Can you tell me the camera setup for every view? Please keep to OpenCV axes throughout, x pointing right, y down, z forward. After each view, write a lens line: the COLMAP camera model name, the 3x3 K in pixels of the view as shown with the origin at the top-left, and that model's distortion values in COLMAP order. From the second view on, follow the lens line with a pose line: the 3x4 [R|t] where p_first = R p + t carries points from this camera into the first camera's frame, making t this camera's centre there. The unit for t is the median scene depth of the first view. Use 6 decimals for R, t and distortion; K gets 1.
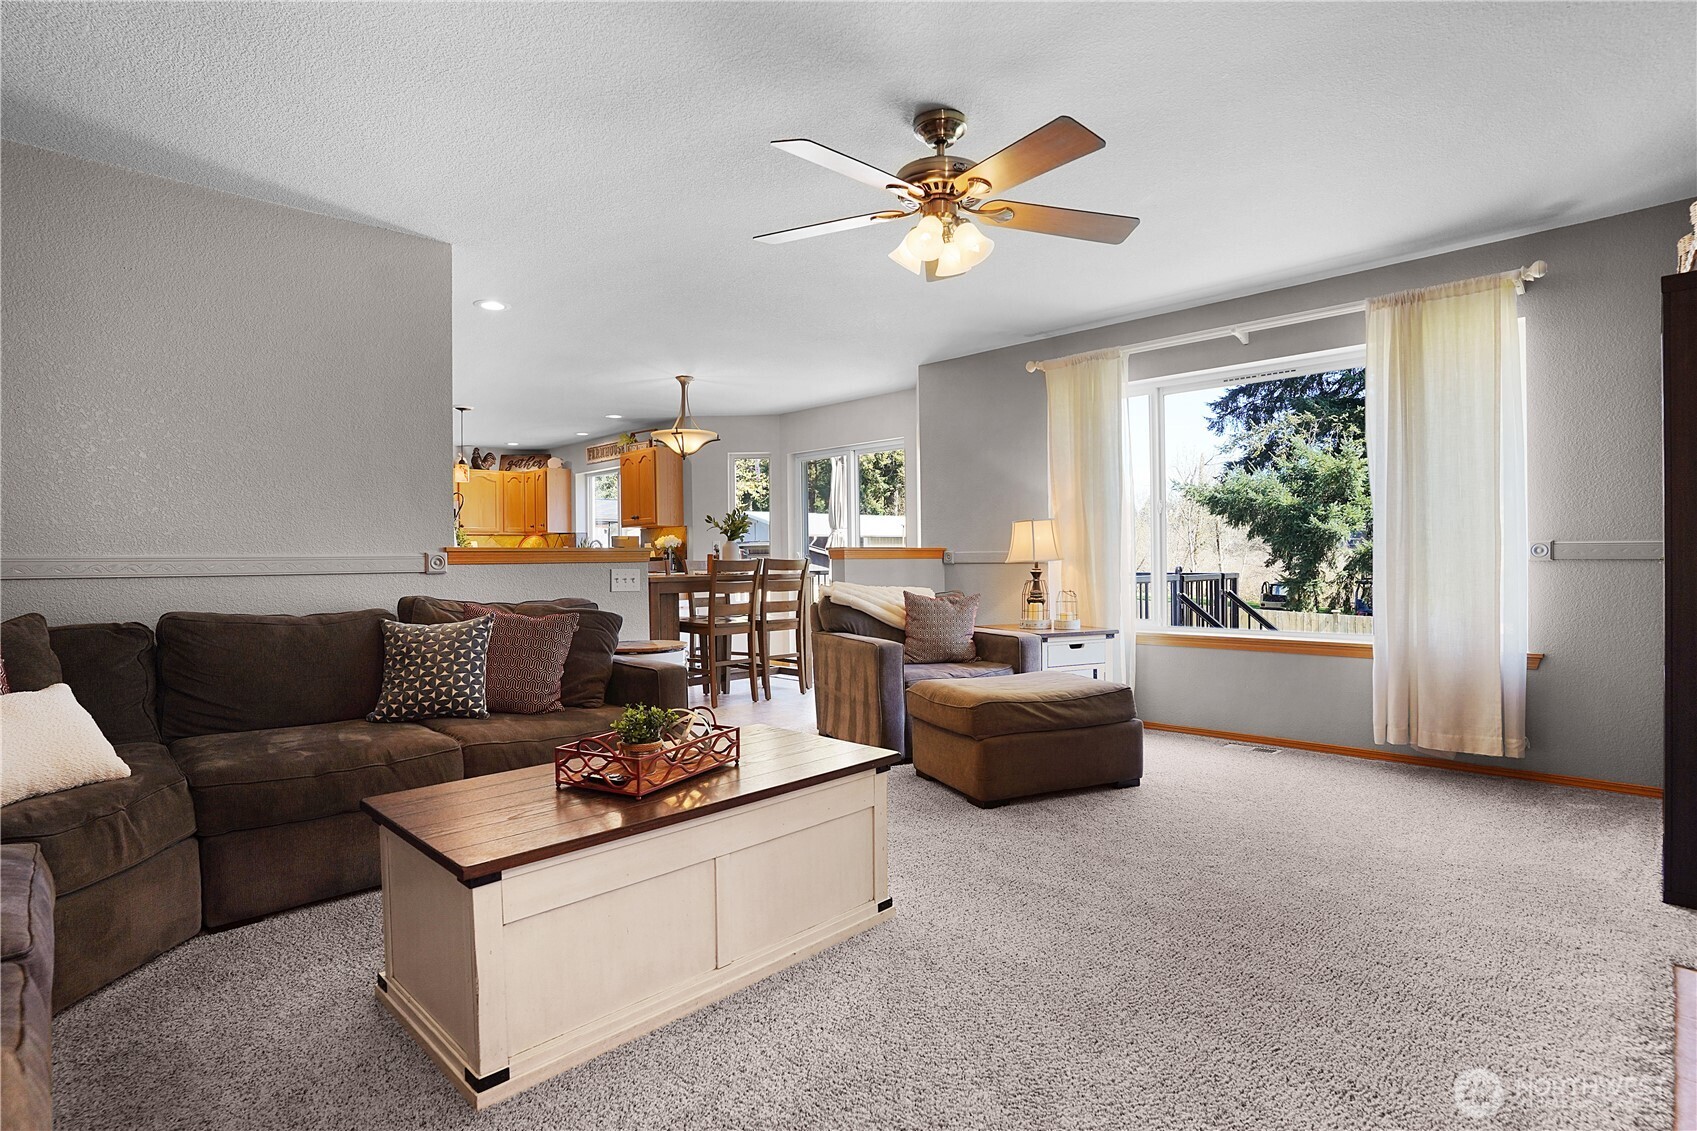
lens RADIAL K [[860.6, 0, 851.7], [0, 860.6, 553.7], [0, 0, 1]] dist [-0.057455, 0.030073]
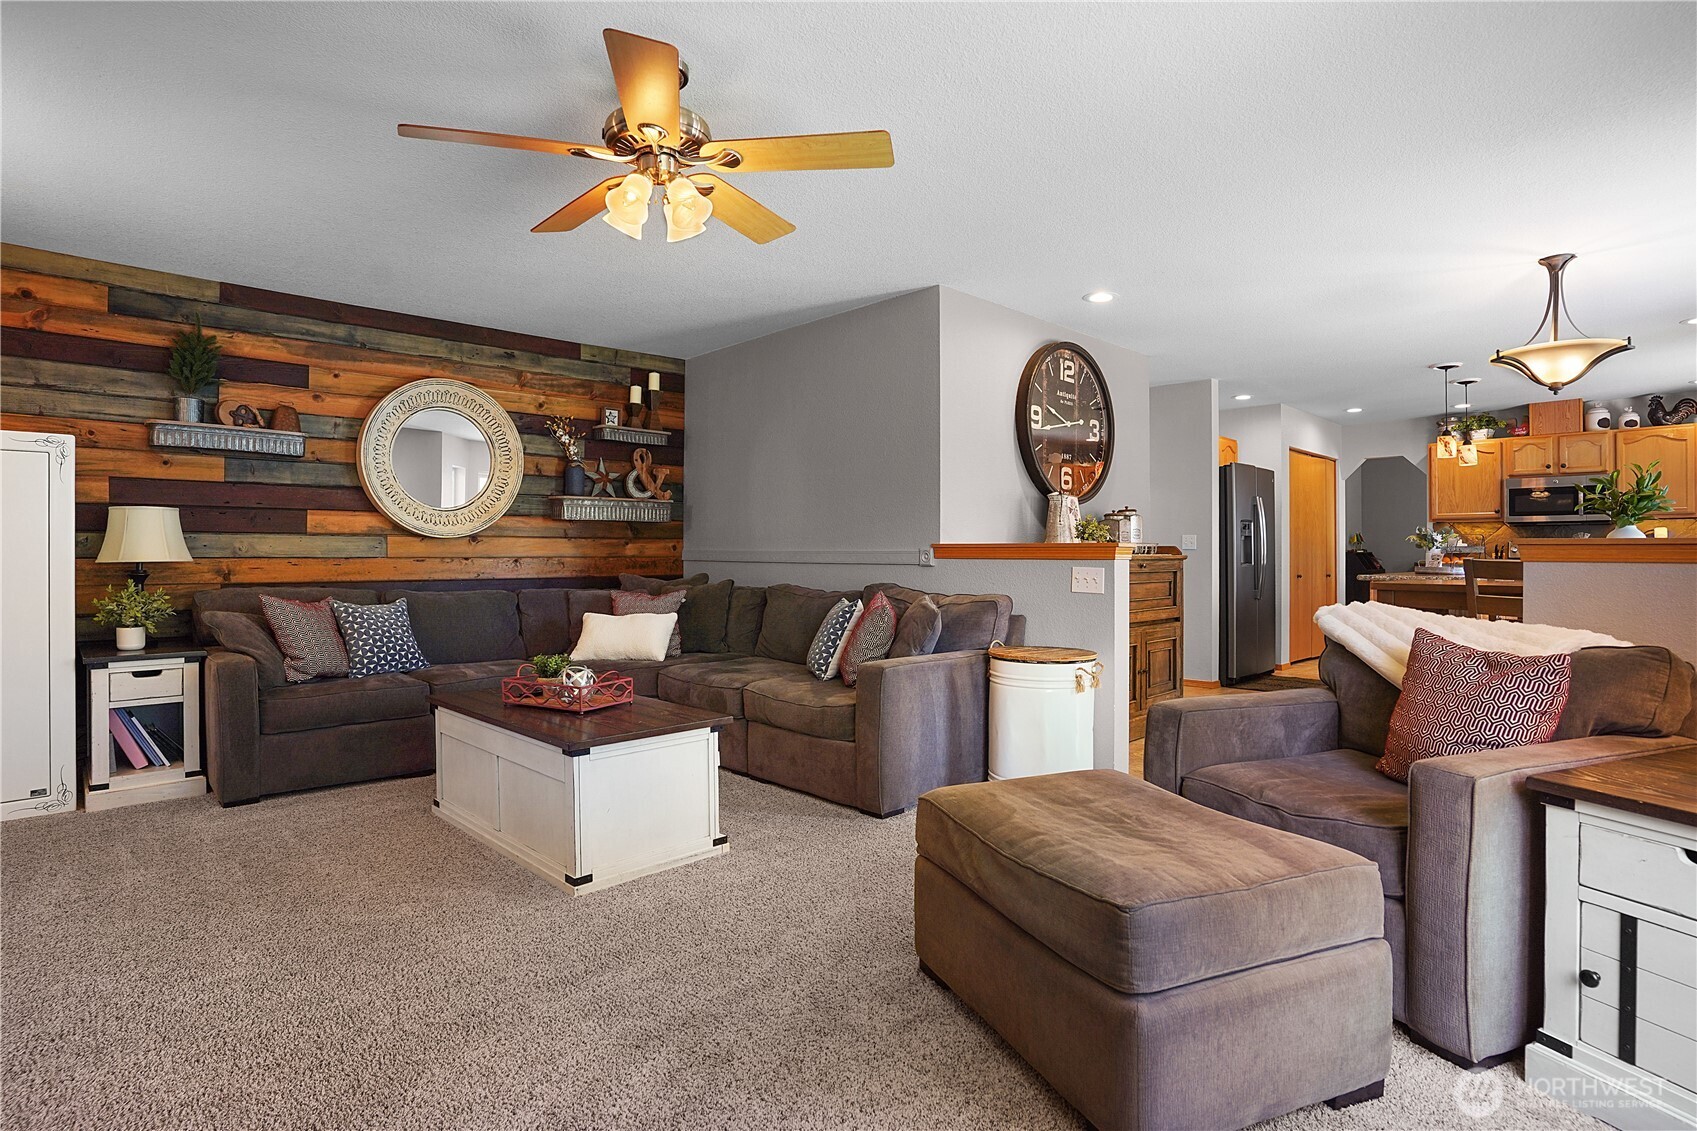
lens RADIAL K [[860.6, 0, 851.7], [0, 860.6, 553.7], [0, 0, 1]] dist [-0.057455, 0.030073]
pose [[-0.007175, 0.022355, -0.999724, 0.331245], [-0.002829, 0.999746, 0.022376, -0.008997], [0.999970, 0.002988, -0.007110, 0.406937]]
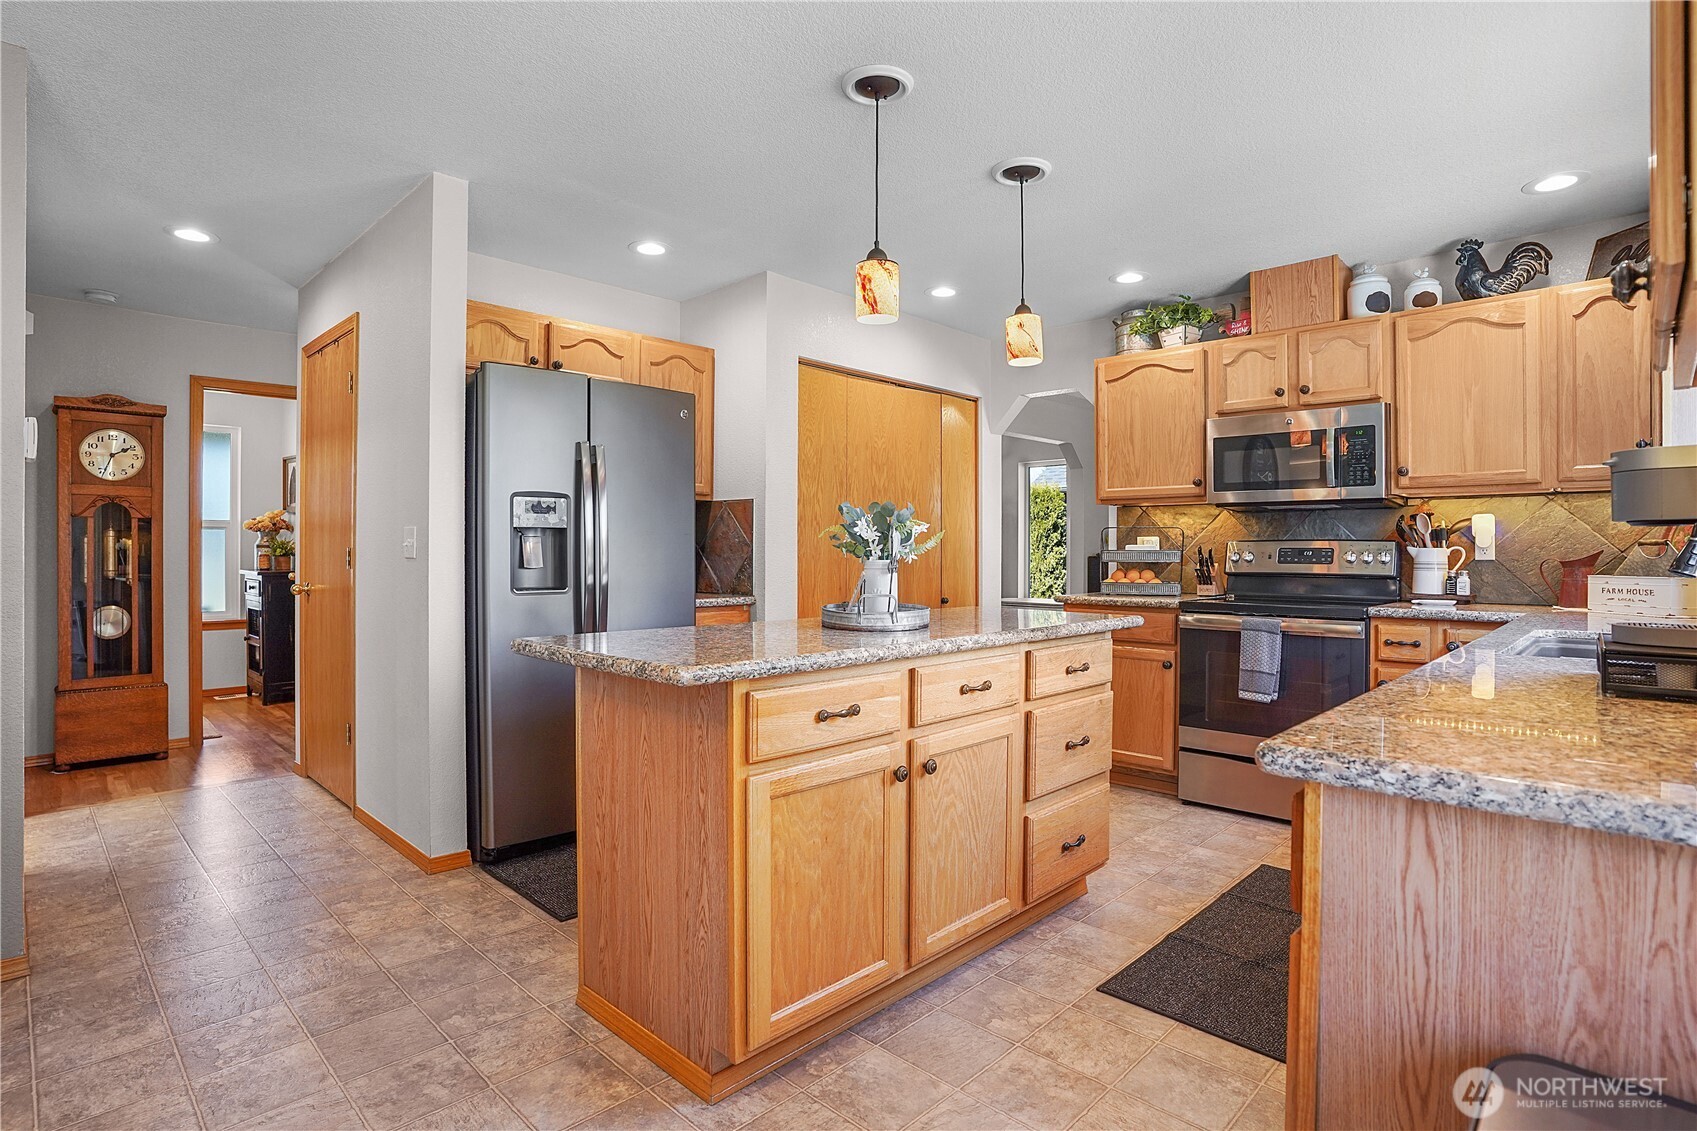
lens RADIAL K [[860.6, 0, 851.7], [0, 860.6, 553.7], [0, 0, 1]] dist [-0.057455, 0.030073]
pose [[0.017476, 0.028048, -0.999454, -0.118793], [-0.004848, 0.999597, 0.027967, -0.009103], [0.999836, 0.004357, 0.017605, 0.908161]]
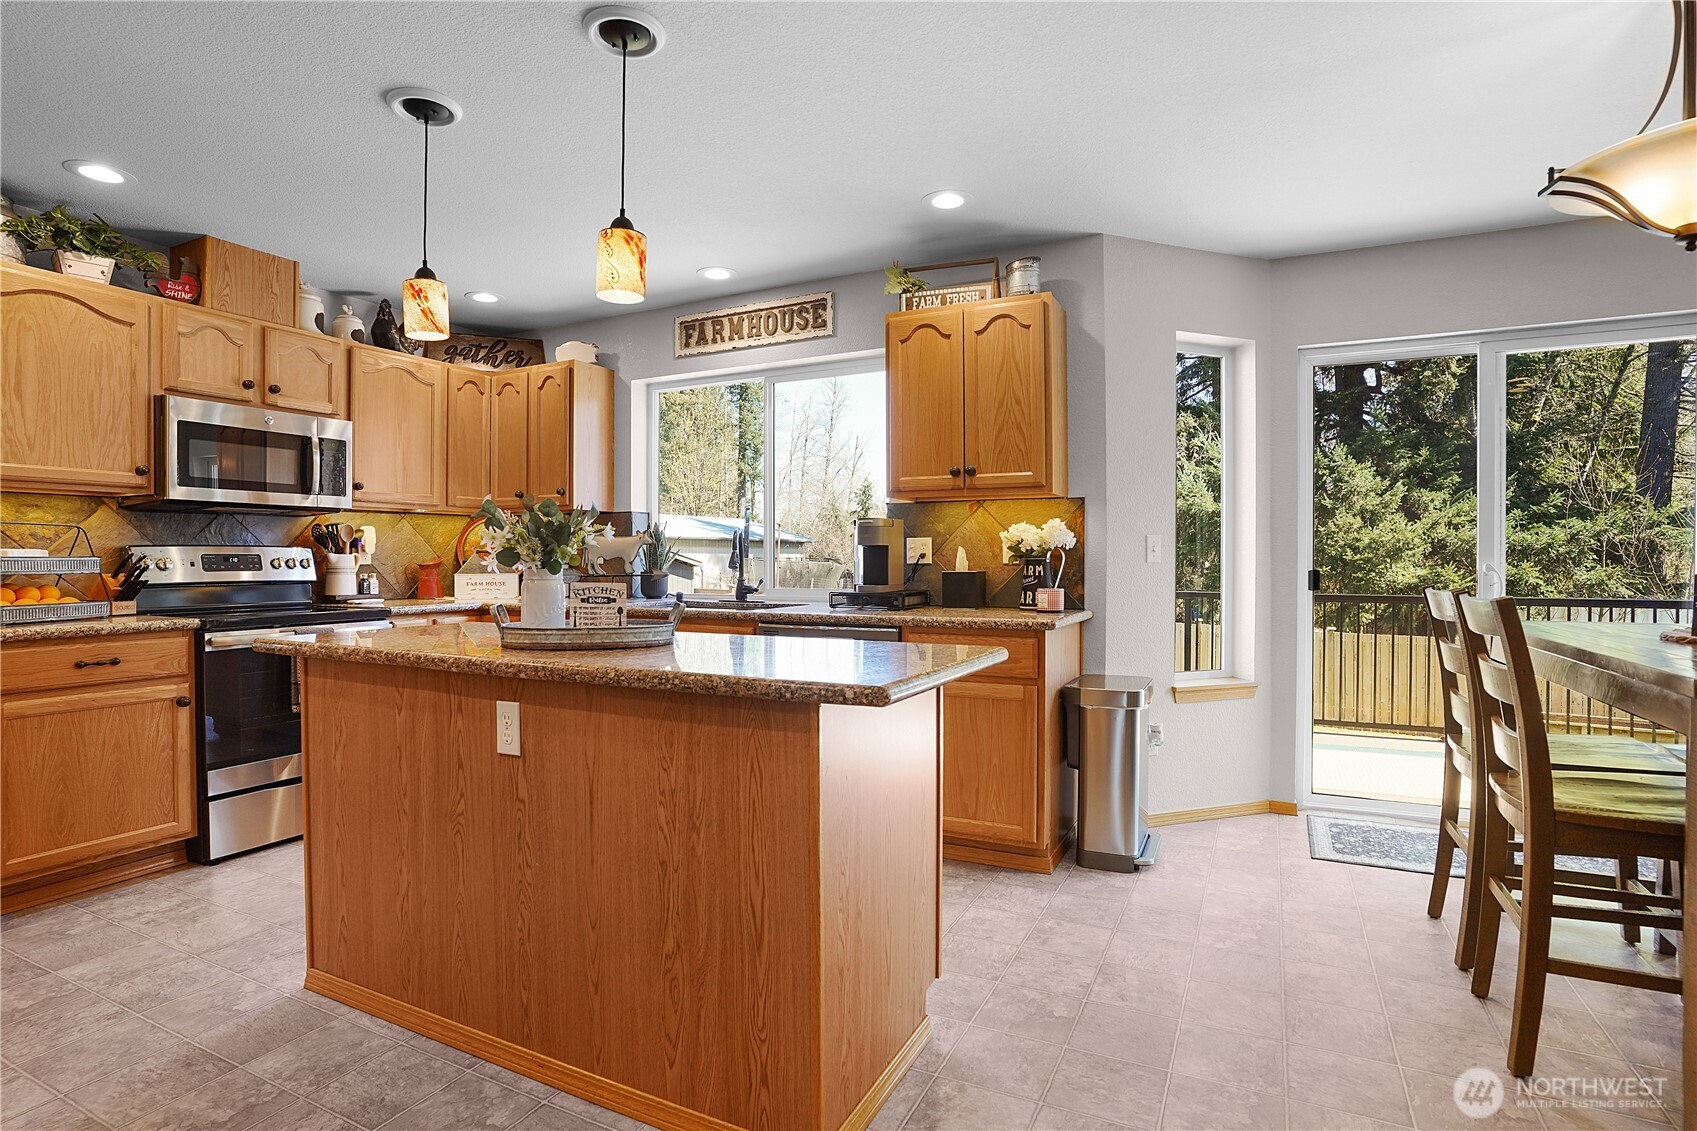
lens RADIAL K [[874.4, 0, 848.5], [0, 874.4, 565.5], [0, 0, 1]] dist [0.000537, 0.000490]
pose [[0.952870, 0.015267, 0.302995, -0.421260], [-0.014822, 0.999883, -0.003770, 0.002492], [-0.303017, -0.000899, 0.952985, 0.642798]]
